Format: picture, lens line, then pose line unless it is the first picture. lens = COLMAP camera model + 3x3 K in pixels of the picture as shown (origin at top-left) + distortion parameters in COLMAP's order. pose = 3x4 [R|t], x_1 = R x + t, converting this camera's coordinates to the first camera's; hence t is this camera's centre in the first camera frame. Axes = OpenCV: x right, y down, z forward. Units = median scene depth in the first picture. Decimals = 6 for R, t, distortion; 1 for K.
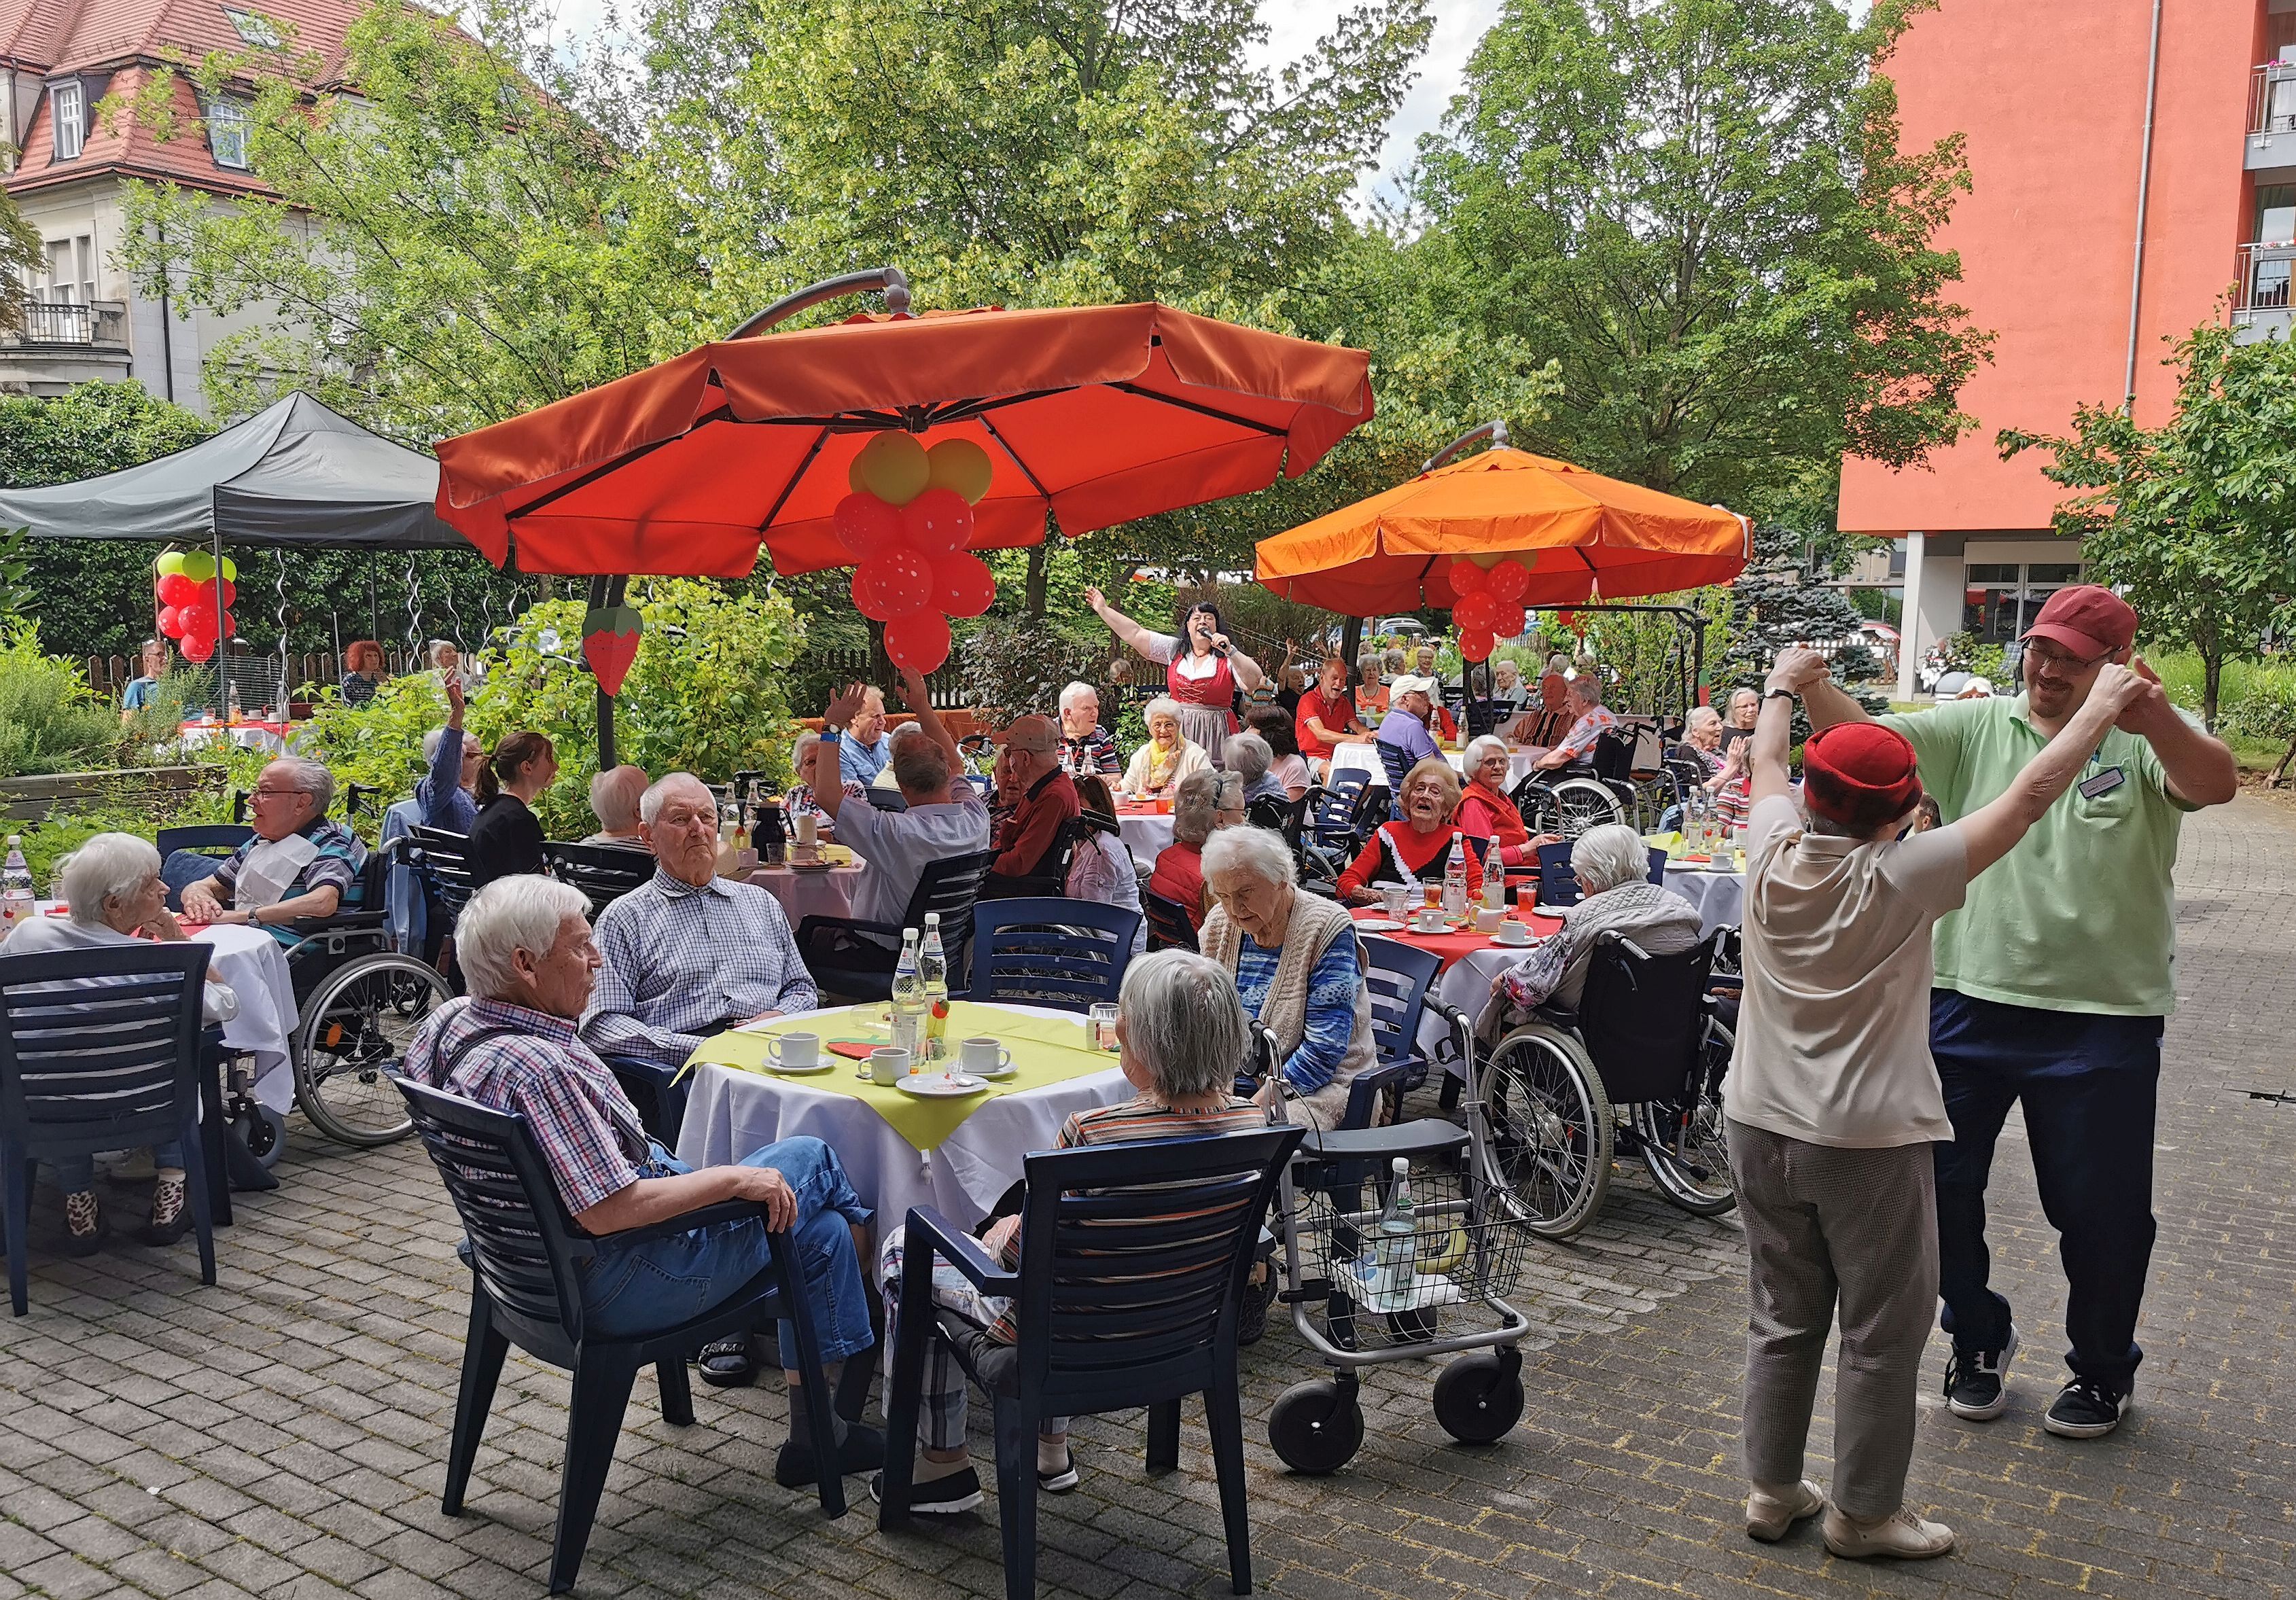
lens RADIAL K [[1945.7, 0, 1181.4], [0, 1945.7, 890.4], [0, 0, 1]] dist [0.011084, 0.005458]
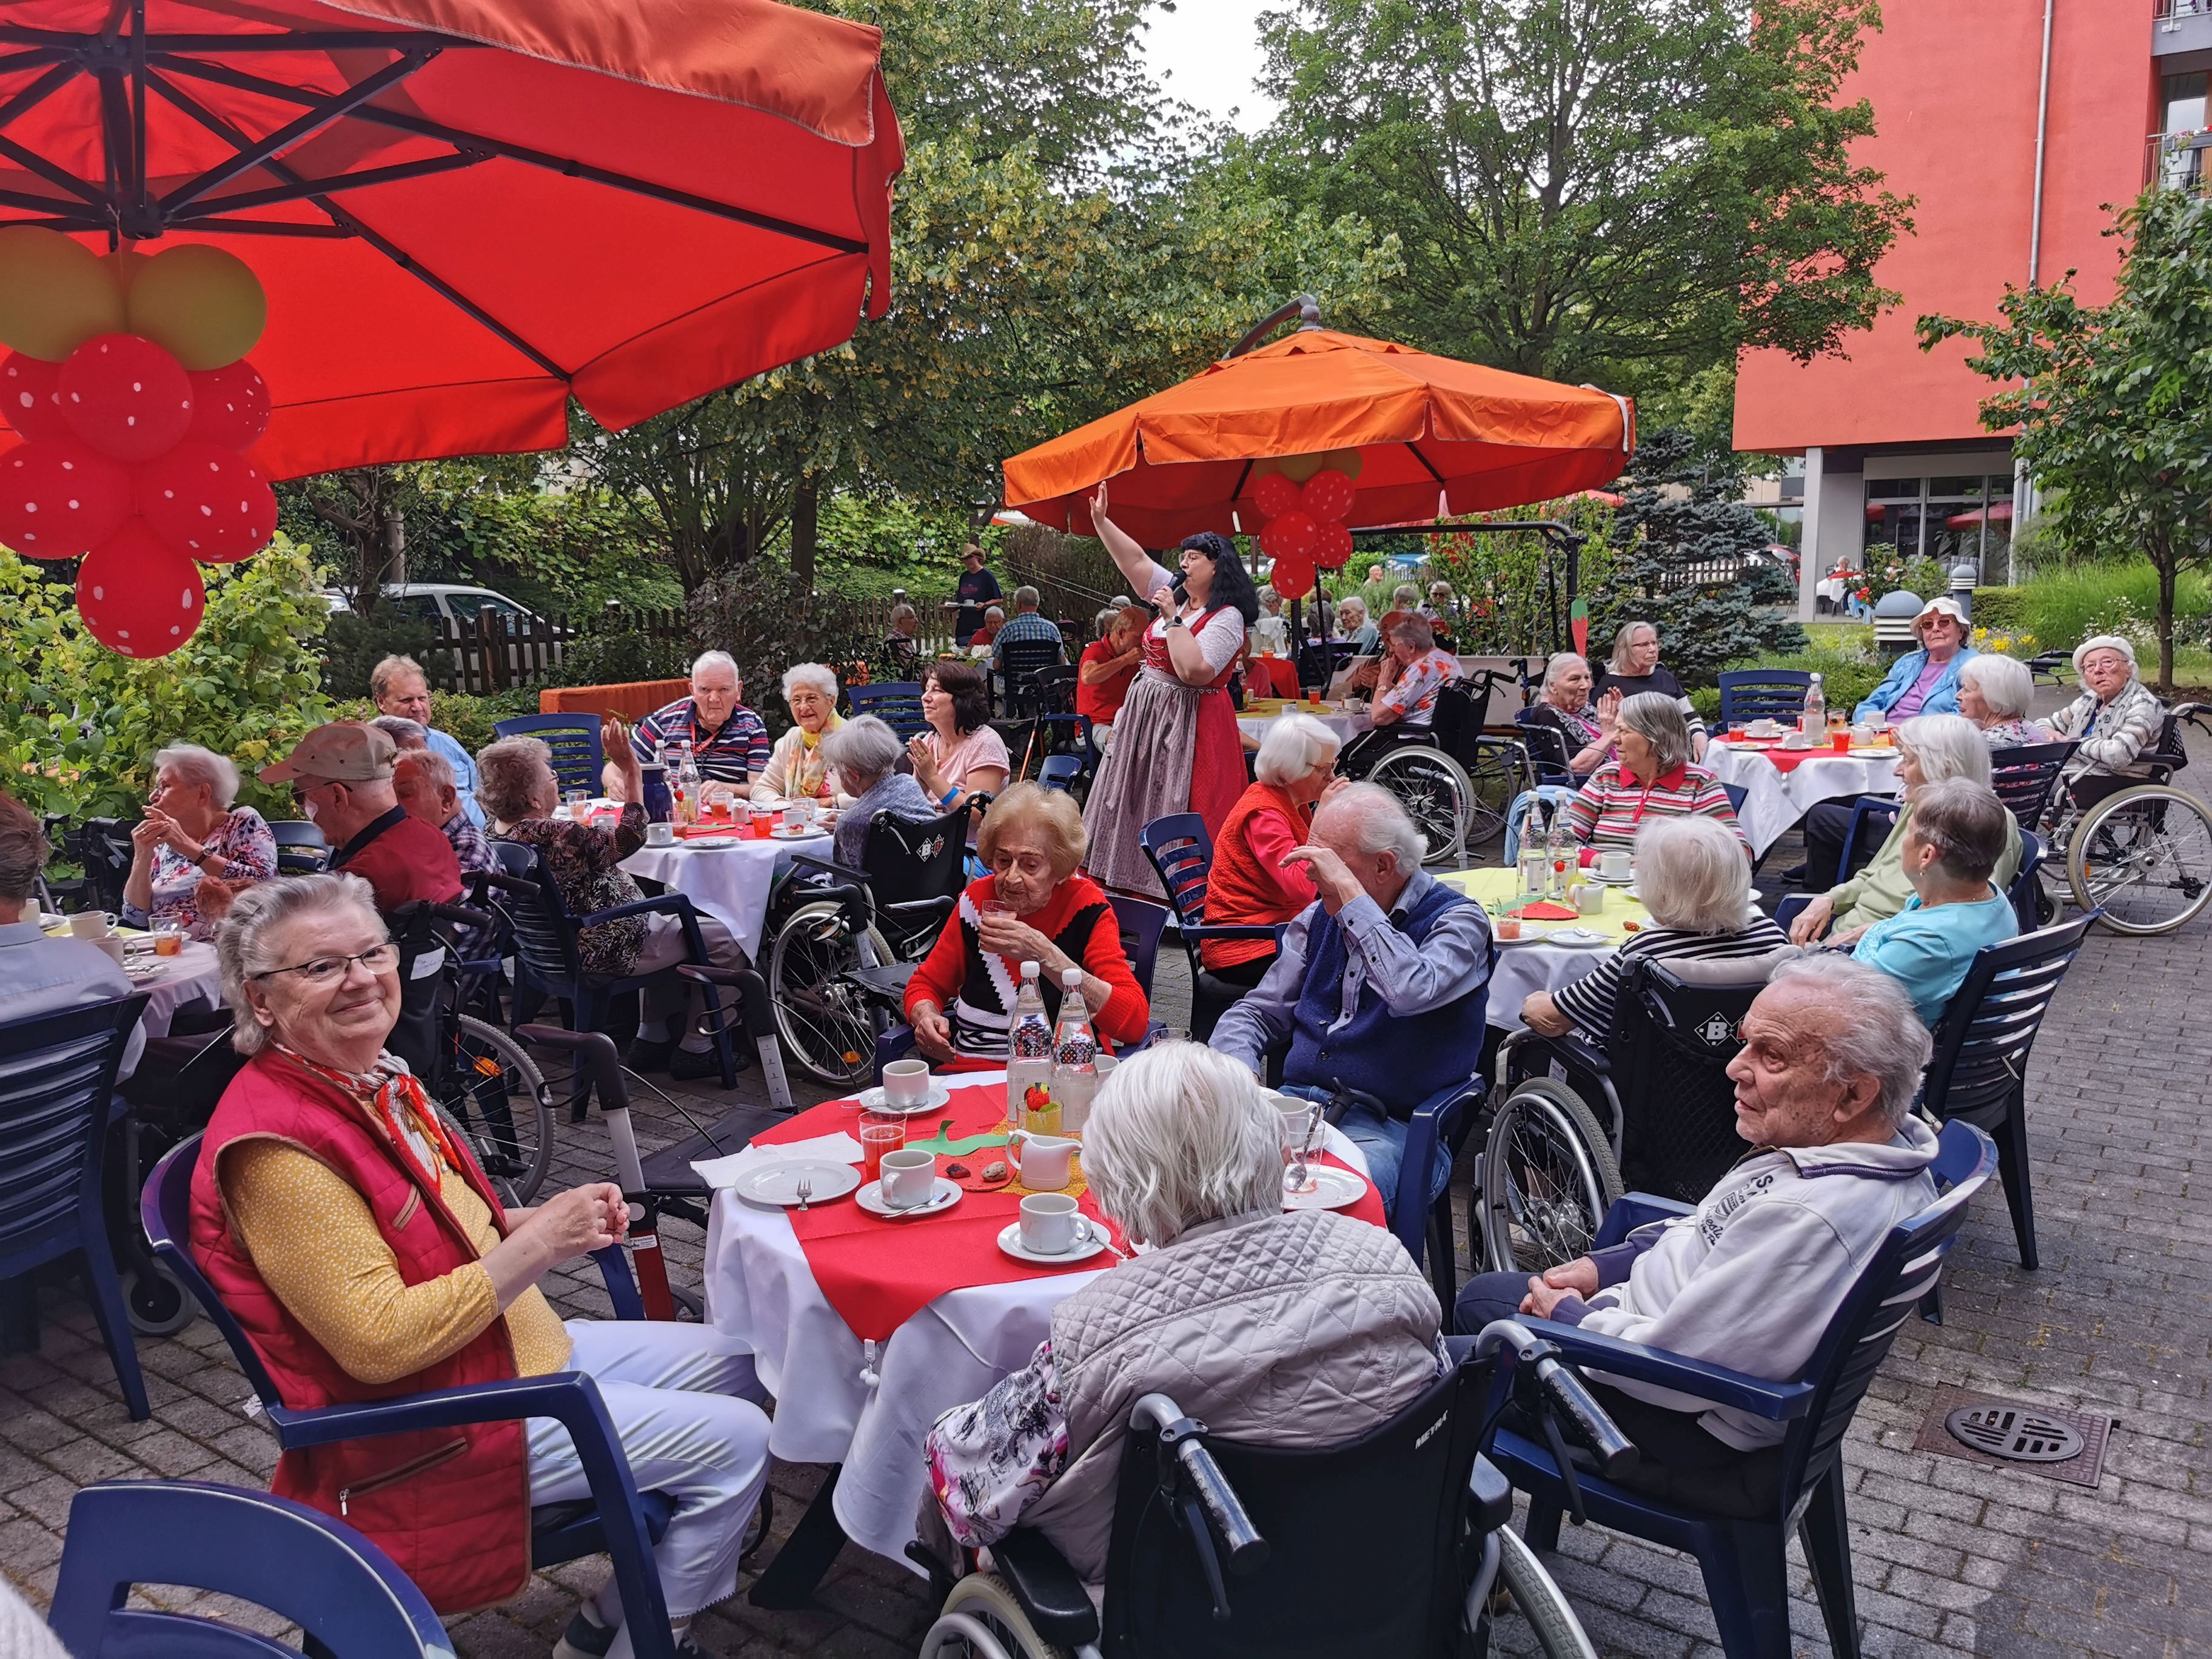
lens RADIAL K [[1754.1, 0, 1100.1], [0, 1754.1, 829.7], [0, 0, 1]] dist [0.059686, -0.086229]
pose [[0.999303, -0.030041, -0.022144, 0.148404], [0.030250, 0.999500, 0.009169, -0.054392], [0.021857, -0.009833, 0.999713, 0.469250]]
